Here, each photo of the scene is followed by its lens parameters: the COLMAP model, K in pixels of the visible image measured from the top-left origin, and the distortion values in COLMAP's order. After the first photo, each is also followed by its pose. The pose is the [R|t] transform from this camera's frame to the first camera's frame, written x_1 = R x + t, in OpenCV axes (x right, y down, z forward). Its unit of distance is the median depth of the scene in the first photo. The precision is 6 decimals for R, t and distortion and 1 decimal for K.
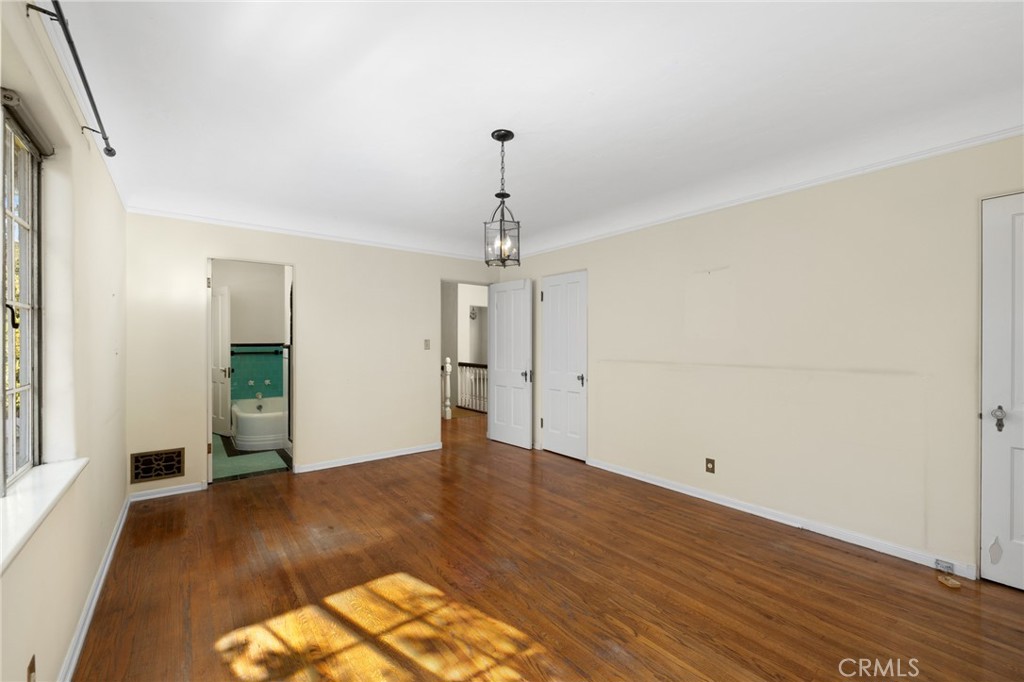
lens RADIAL K [[431.2, 0, 512.5], [0, 431.2, 344.3], [0, 0, 1]] dist [0.000221, 0.000209]
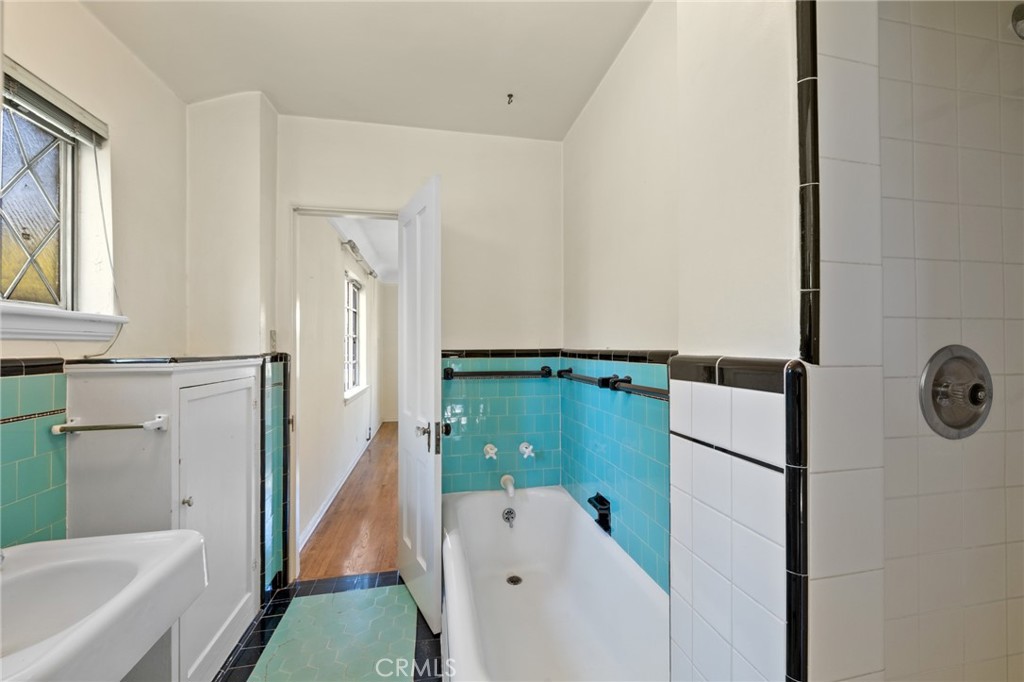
lens RADIAL K [[431.2, 0, 512.5], [0, 431.2, 344.3], [0, 0, 1]] dist [0.000221, 0.000209]
pose [[0.896920, -0.005777, -0.442156, -0.194788], [0.001391, 0.999947, -0.010244, -0.001146], [0.442191, 0.008573, 0.896880, 0.309336]]
